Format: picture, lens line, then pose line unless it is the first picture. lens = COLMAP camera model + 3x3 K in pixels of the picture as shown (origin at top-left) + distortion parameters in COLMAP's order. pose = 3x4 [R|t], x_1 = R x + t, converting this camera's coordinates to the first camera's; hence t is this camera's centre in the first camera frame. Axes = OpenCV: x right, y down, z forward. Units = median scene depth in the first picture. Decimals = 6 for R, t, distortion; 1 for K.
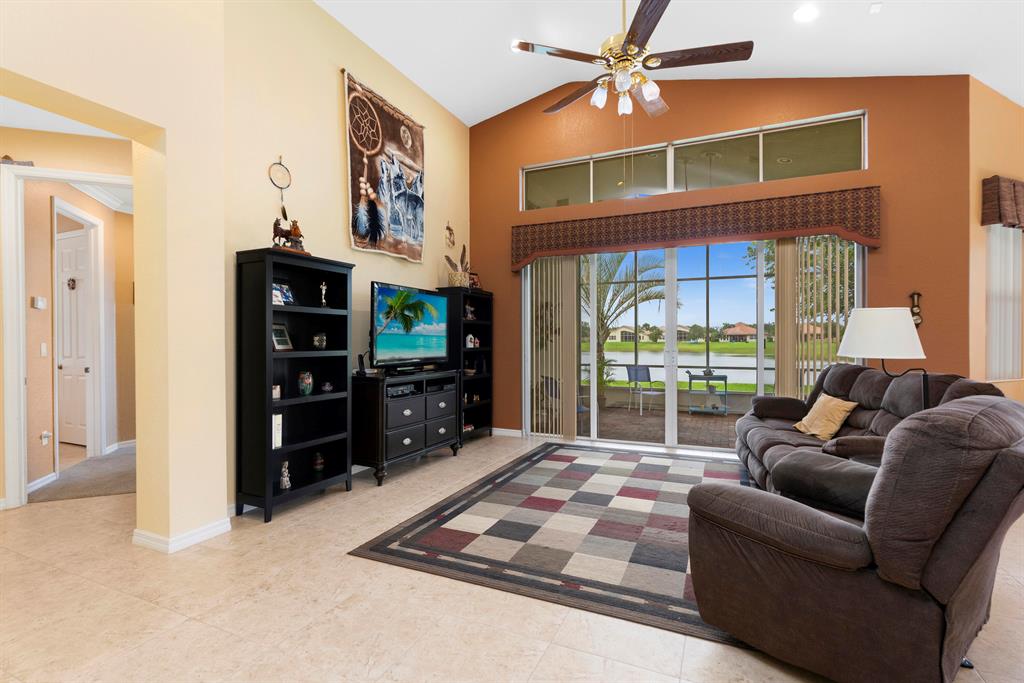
lens RADIAL K [[466.6, 0, 509.0], [0, 466.6, 340.5], [0, 0, 1]] dist [-0.007430, 0.002869]
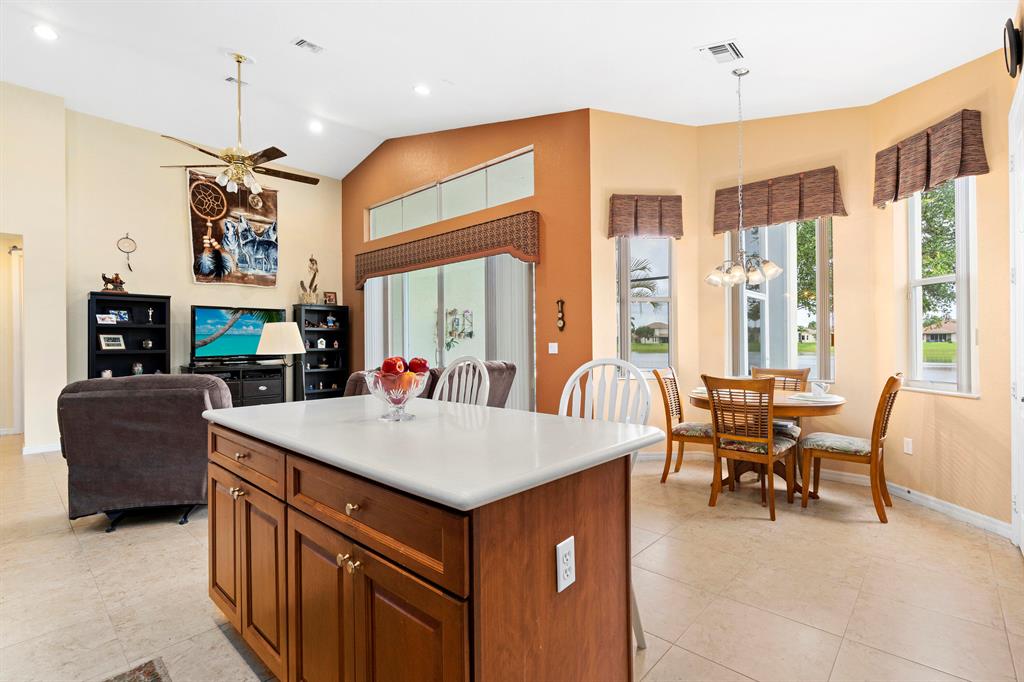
lens RADIAL K [[466.6, 0, 516.6], [0, 466.6, 340.9], [0, 0, 1]] dist [-0.007430, 0.002869]
pose [[0.955412, -0.008133, -0.295165, 1.025522], [0.006931, 0.999963, -0.005120, 0.005614], [0.295196, 0.002846, 0.955433, -0.137062]]
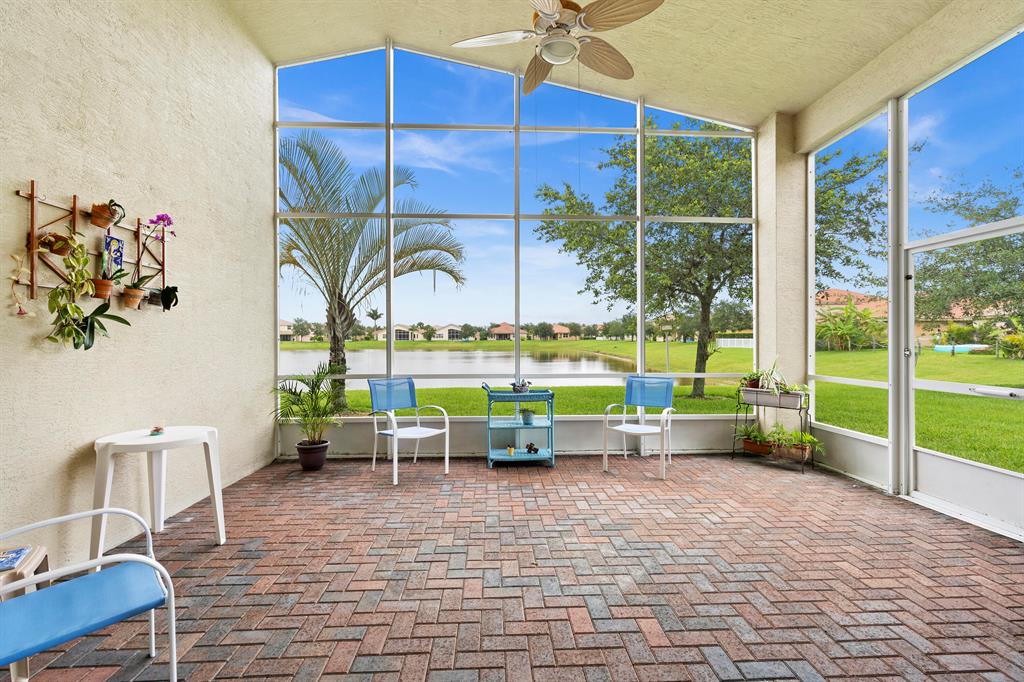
lens RADIAL K [[466.6, 0, 512.6], [0, 466.6, 339.8], [0, 0, 1]] dist [-0.007430, 0.002869]
pose [[0.886675, -0.007997, 0.462324, 0.327426], [0.007931, 0.999966, 0.002086, 0.028658], [-0.462325, 0.001816, 0.886709, 1.006279]]
